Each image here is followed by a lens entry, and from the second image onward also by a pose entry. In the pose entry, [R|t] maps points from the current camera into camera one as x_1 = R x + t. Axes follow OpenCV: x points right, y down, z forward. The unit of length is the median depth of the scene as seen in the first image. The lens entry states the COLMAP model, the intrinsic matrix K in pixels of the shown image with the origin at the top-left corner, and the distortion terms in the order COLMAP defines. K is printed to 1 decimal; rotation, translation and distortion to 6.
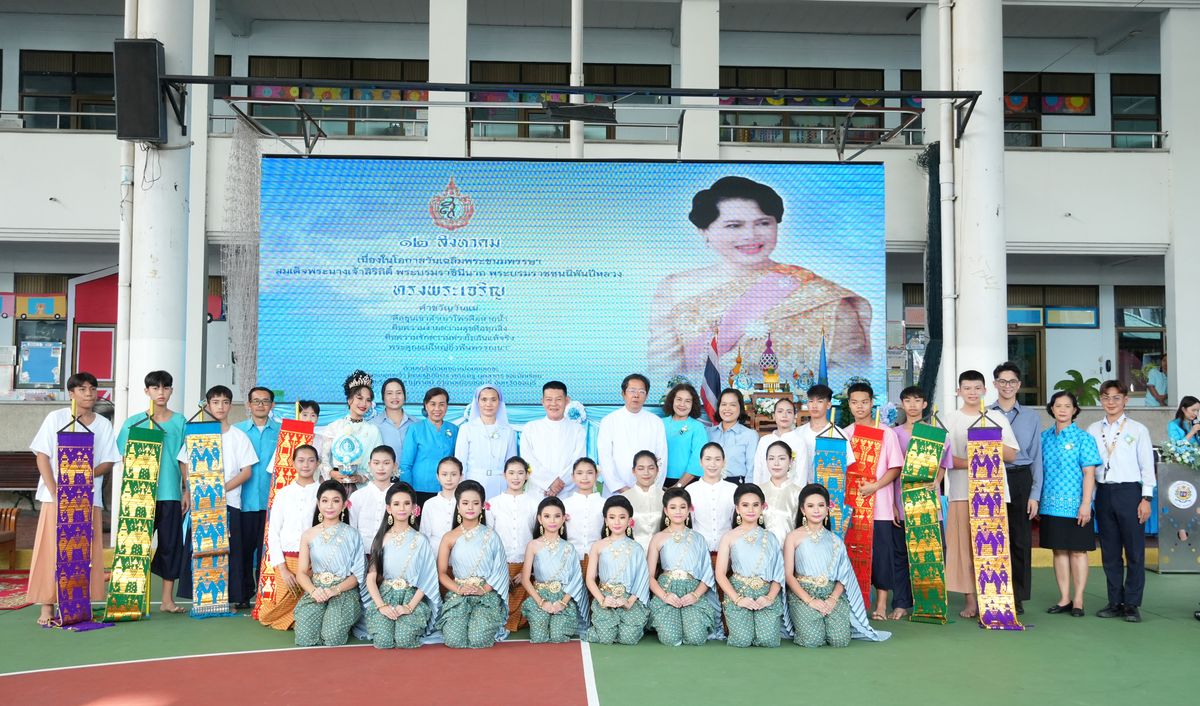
lens RADIAL K [[1131.8, 0, 600.0], [0, 1131.8, 353.0], [0, 0, 1]] dist [0.008246, 0.005328]
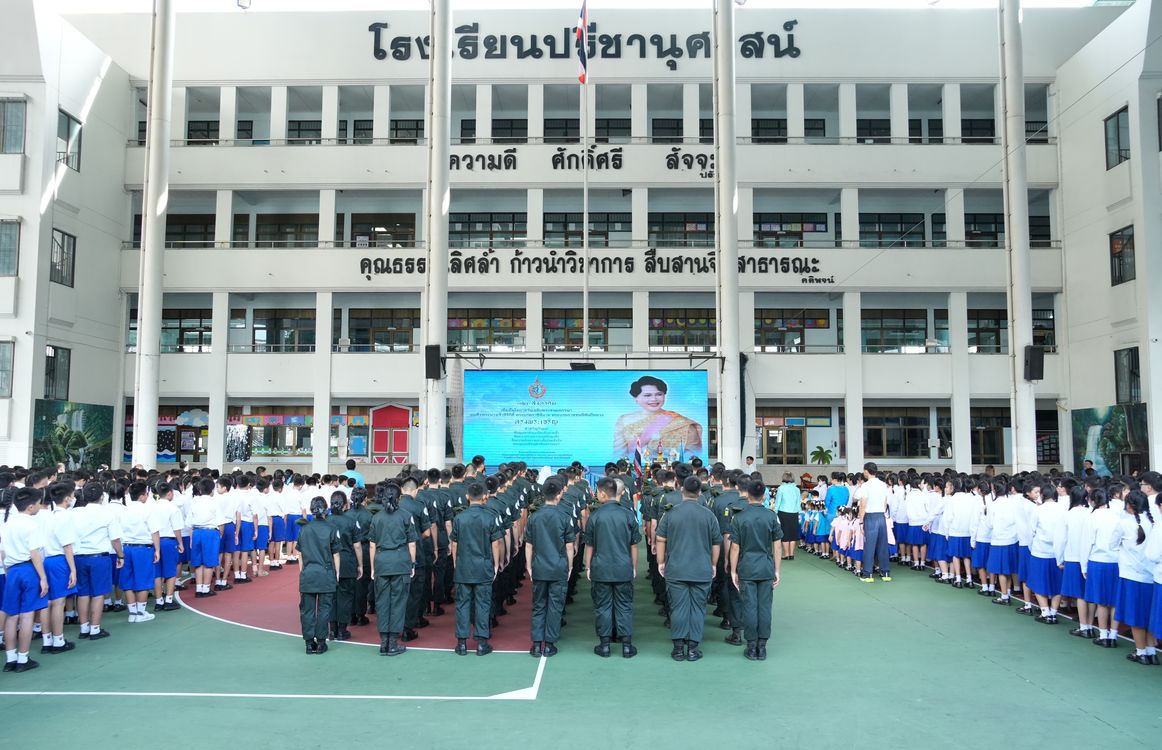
lens RADIAL K [[906.2, 0, 581.0], [0, 906.2, 375.0], [0, 0, 1]] dist [-0.000132, 0.000030]
pose [[0.997913, -0.006600, -0.064237, 0.100545], [0.004857, 0.999617, -0.027252, -0.103936], [0.064393, 0.026883, 0.997562, -1.042927]]
